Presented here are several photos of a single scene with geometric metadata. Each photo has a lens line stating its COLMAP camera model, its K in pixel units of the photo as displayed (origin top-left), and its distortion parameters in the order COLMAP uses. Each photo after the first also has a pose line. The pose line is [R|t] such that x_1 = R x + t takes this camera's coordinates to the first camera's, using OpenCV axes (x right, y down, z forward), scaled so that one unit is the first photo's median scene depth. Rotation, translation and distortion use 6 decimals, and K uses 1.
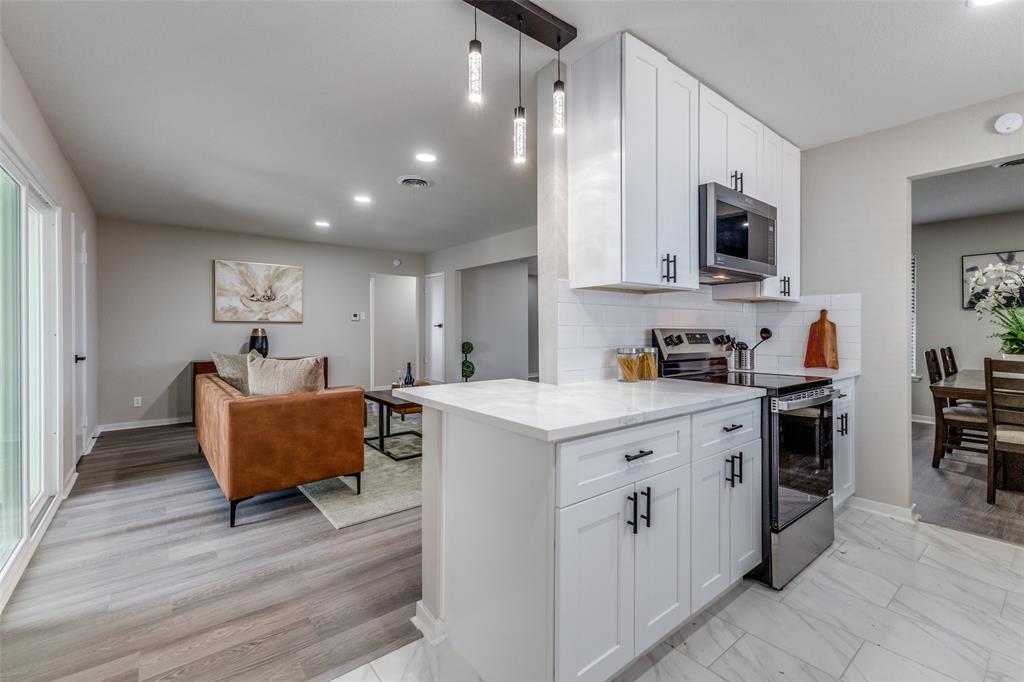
lens RADIAL K [[446.7, 0, 511.0], [0, 446.7, 324.3], [0, 0, 1]] dist [0.008344, -0.000977]
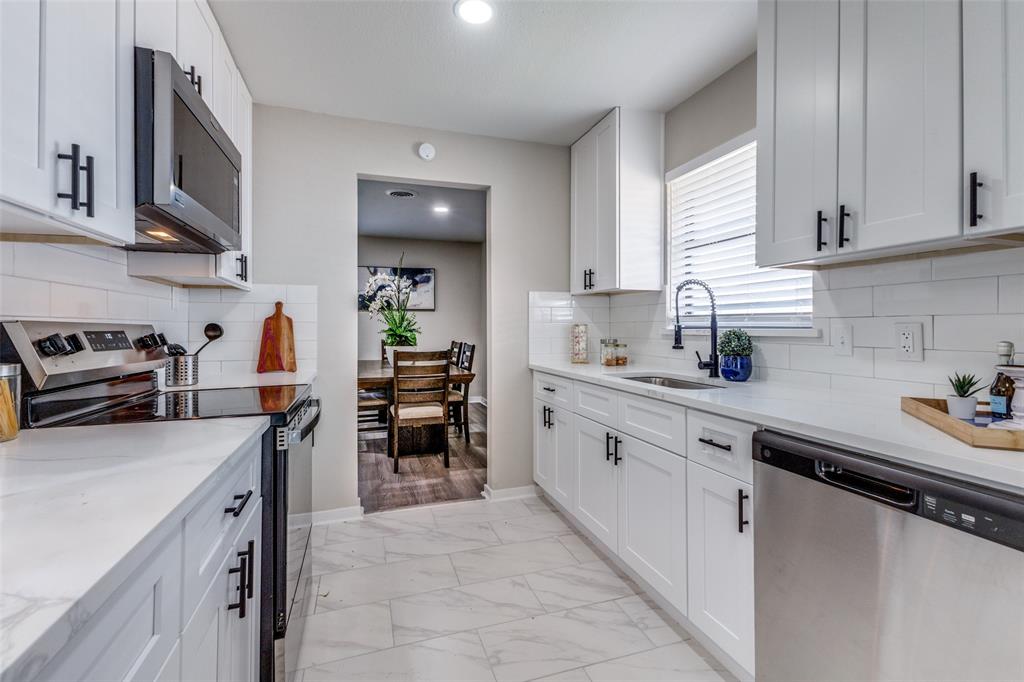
lens RADIAL K [[446.7, 0, 513.2], [0, 446.7, 322.5], [0, 0, 1]] dist [0.008344, -0.000977]
pose [[0.337221, 0.009372, 0.941379, 0.063514], [-0.005791, 0.999952, -0.007881, 0.010770], [-0.941408, -0.002794, 0.337259, 0.334896]]
